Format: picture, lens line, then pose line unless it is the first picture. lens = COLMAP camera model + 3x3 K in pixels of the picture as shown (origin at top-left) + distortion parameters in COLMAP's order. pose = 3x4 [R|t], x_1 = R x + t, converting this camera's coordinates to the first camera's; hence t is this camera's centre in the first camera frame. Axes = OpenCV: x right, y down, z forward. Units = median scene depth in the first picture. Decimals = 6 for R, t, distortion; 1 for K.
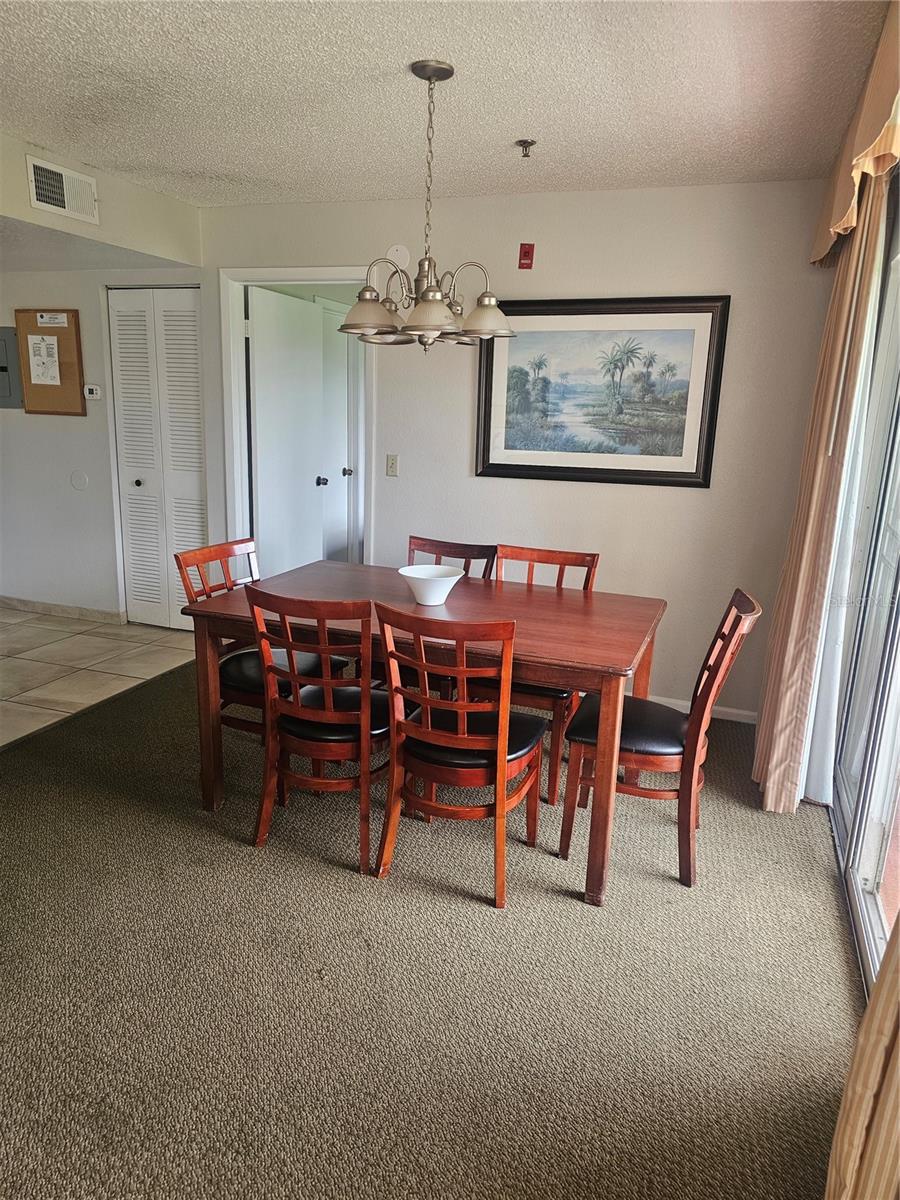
lens RADIAL K [[806.1, 0, 450.0], [0, 806.1, 600.0], [0, 0, 1]] dist [0.063680, -0.059461]
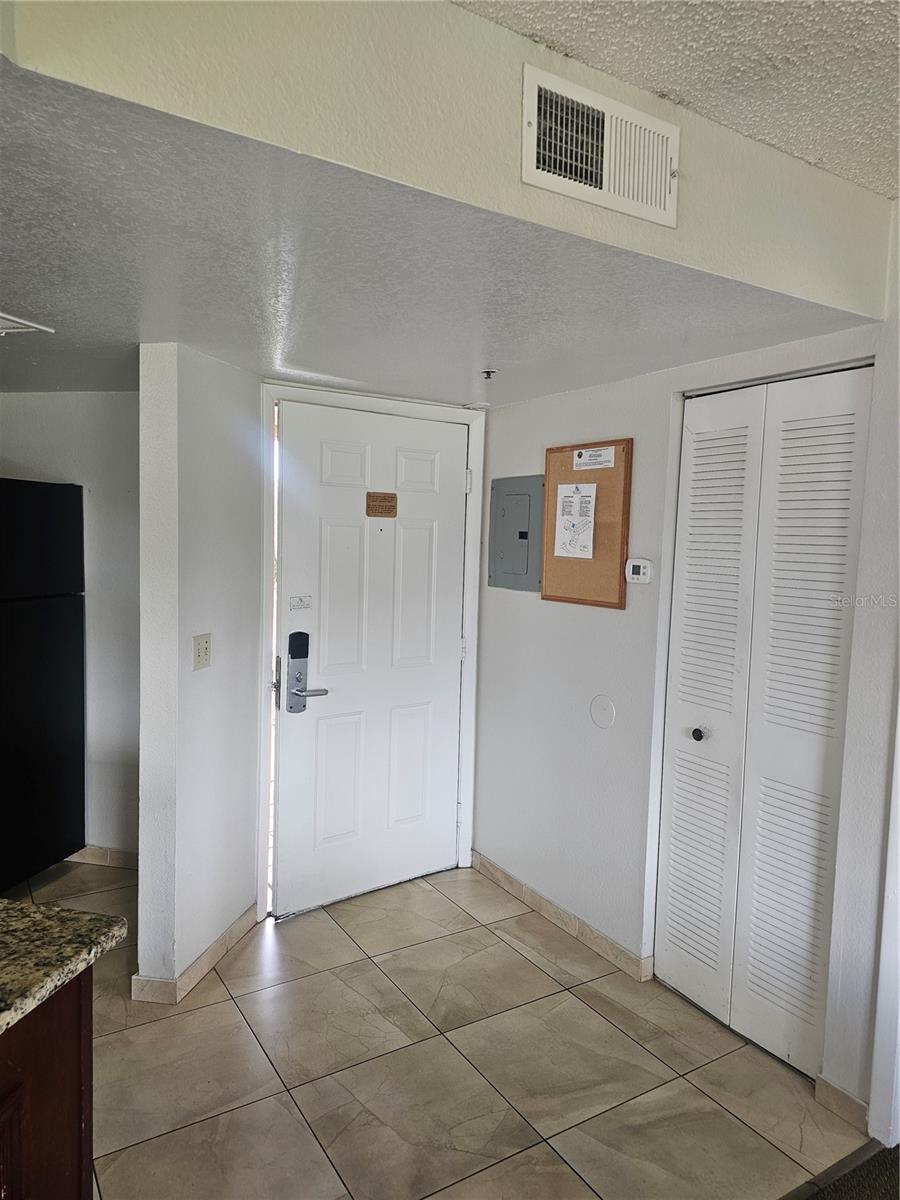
lens RADIAL K [[787.2, 0, 433.4], [0, 787.2, 591.9], [0, 0, 1]] dist [0.060744, -0.048644]
pose [[0.767776, 0.034864, -0.639769, -0.187518], [-0.151492, 0.980084, -0.128393, -0.144672], [0.622551, 0.195497, 0.757767, 0.480940]]
